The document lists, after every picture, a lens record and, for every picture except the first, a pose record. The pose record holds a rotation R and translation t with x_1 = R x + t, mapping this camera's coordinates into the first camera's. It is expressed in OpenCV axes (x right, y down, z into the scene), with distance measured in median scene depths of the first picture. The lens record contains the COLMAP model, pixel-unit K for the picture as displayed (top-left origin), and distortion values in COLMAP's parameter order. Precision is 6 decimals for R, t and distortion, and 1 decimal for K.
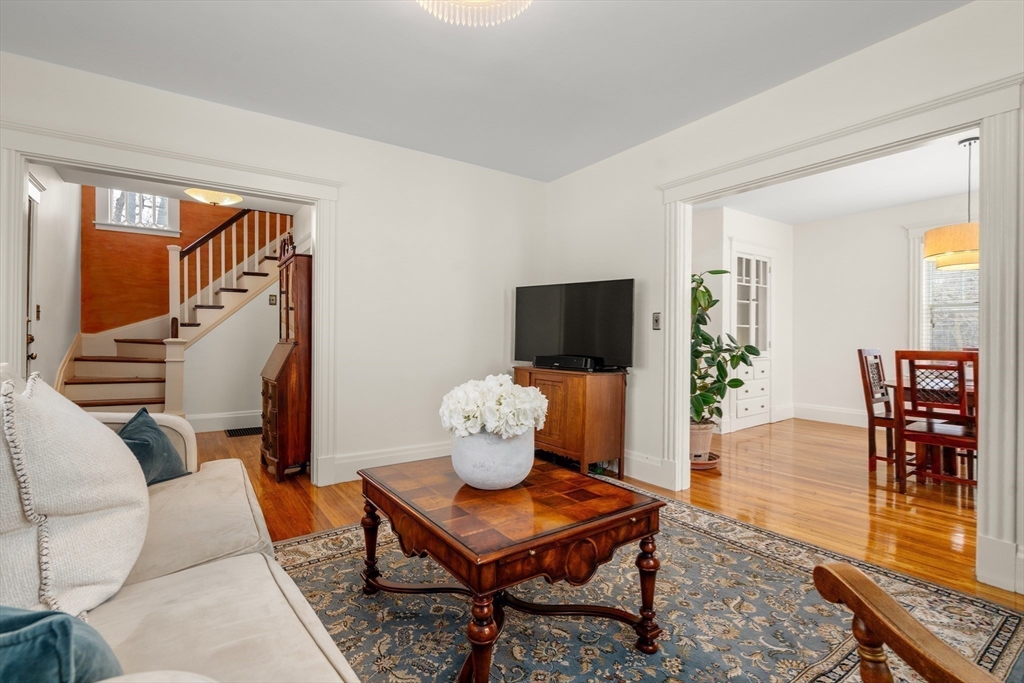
lens RADIAL K [[476.5, 0, 512.0], [0, 476.5, 341.5], [0, 0, 1]] dist [0.000783, 0.000491]
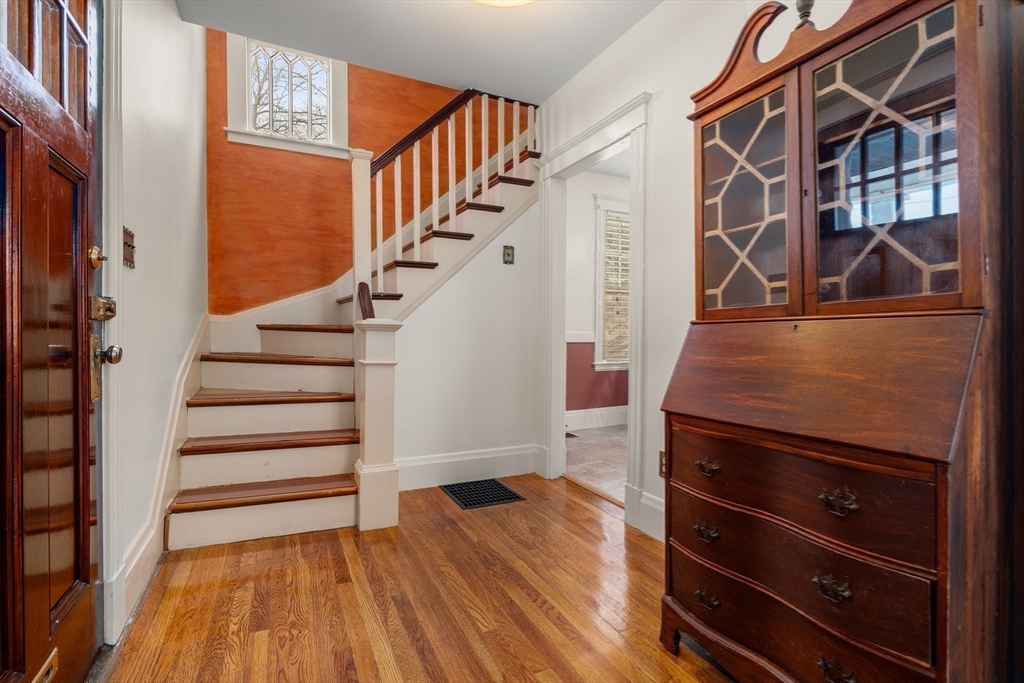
lens RADIAL K [[472.7, 0, 508.9], [0, 472.7, 347.8], [0, 0, 1]] dist [0.001763, 0.000475]
pose [[0.988596, 0.003083, -0.150561, -0.434138], [-0.000017, 0.999793, 0.020366, 0.012558], [0.150592, -0.020131, 0.988391, 0.460707]]
